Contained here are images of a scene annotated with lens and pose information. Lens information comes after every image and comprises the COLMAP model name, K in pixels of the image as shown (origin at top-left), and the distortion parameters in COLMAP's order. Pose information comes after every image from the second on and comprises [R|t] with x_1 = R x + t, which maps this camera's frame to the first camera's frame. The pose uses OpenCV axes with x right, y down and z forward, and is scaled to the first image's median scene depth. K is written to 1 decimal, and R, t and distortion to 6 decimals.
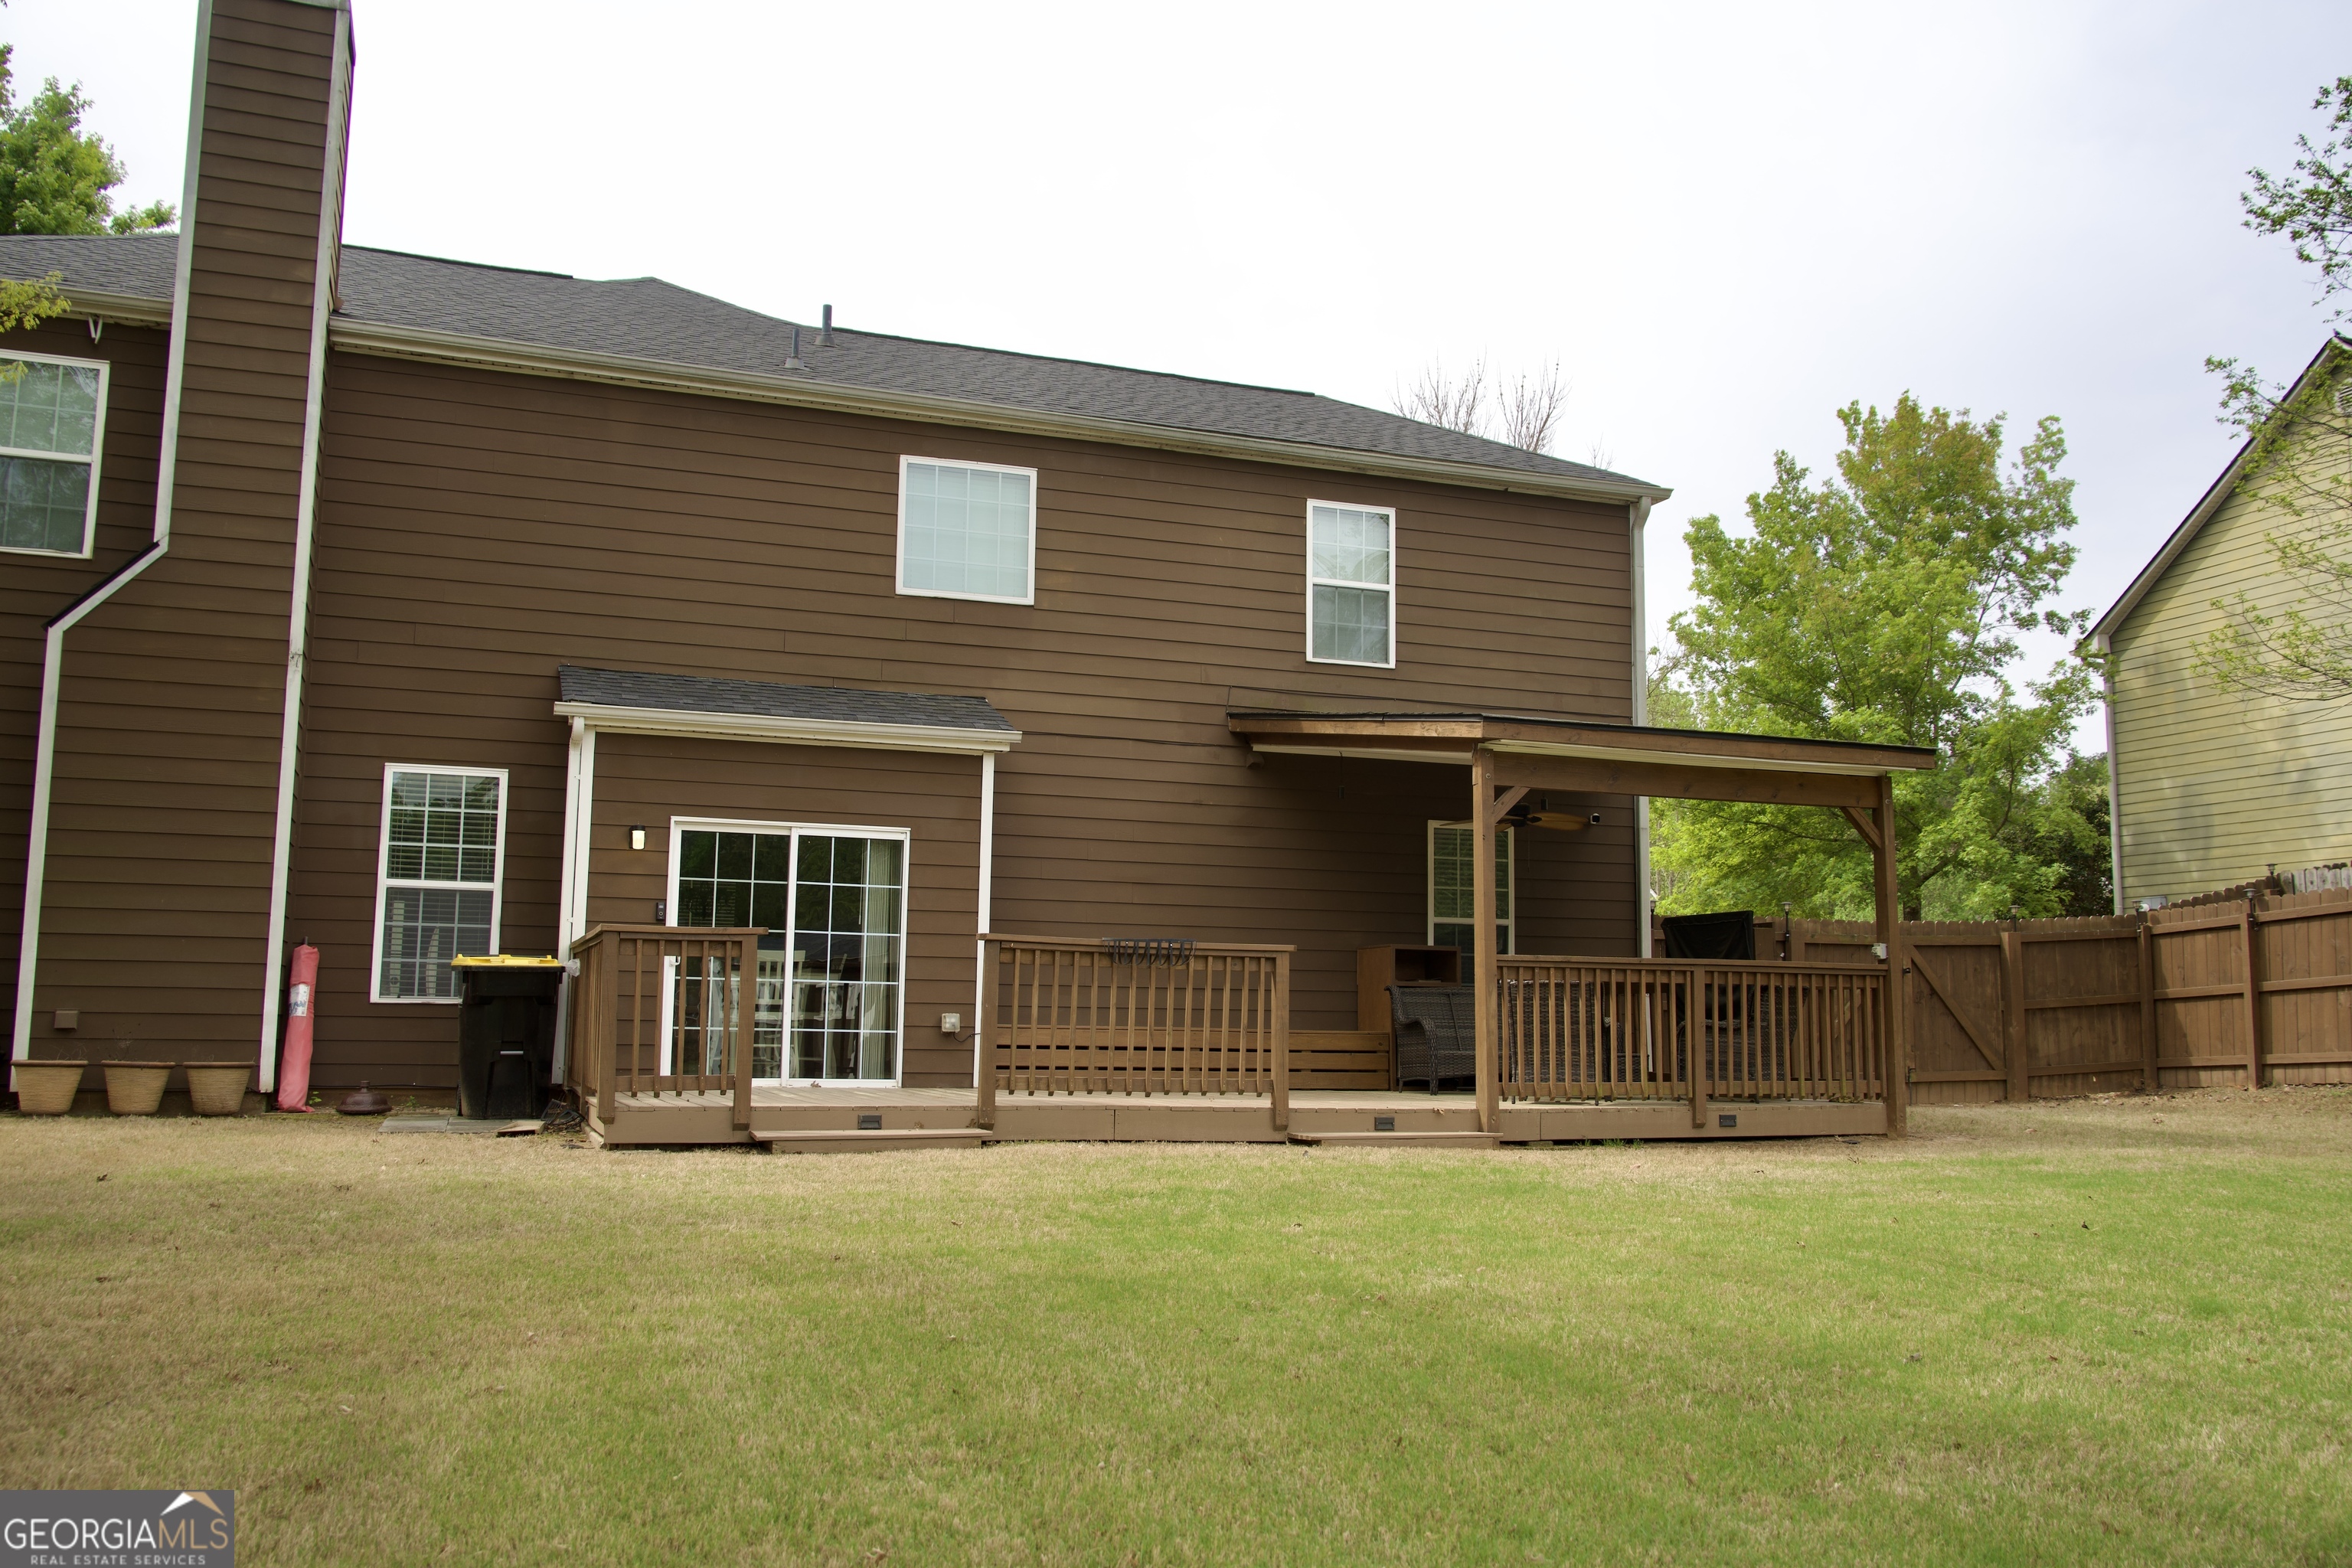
lens RADIAL K [[1901.7, 0, 1150.7], [0, 1901.7, 787.9], [0, 0, 1]] dist [-0.056513, 0.046264]
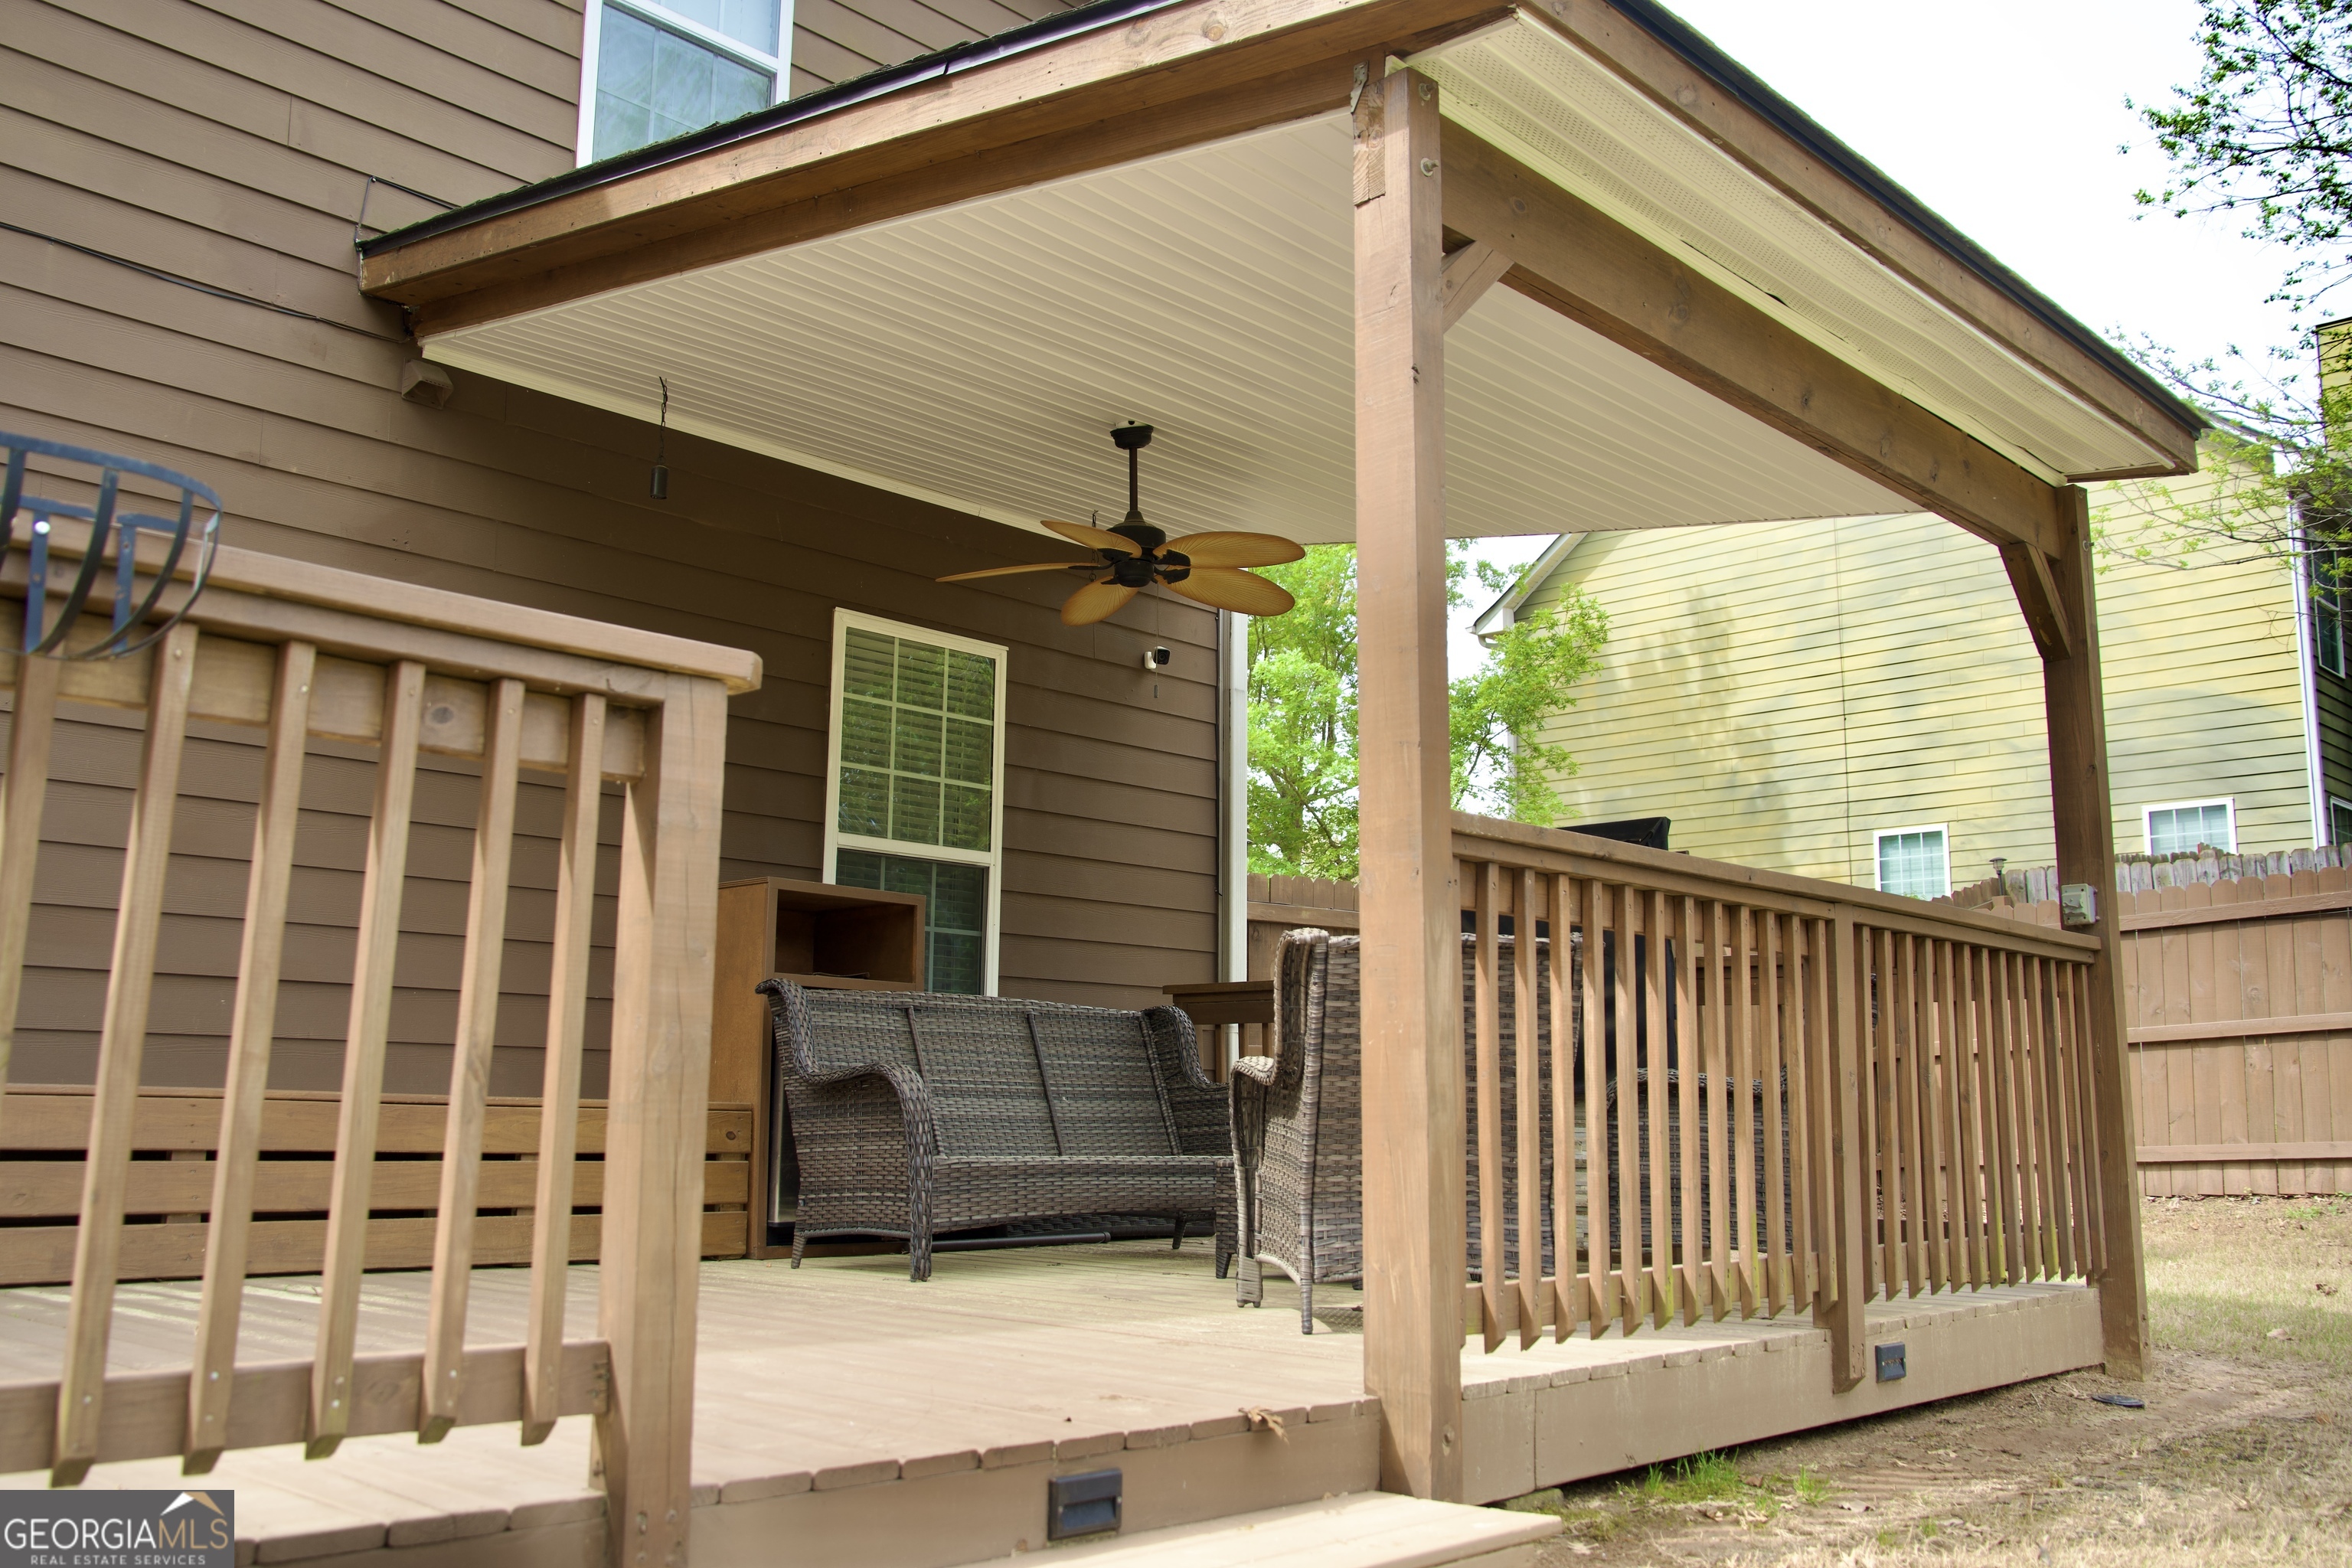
lens RADIAL K [[2012.3, 0, 1176.0], [0, 2012.3, 784.0], [0, 0, 1]] dist [0.002050, 0.002545]
pose [[0.891905, 0.070515, 0.446691, 0.015063], [-0.054753, 0.997340, -0.048117, 0.074179], [-0.448895, 0.018458, 0.893394, 0.562160]]
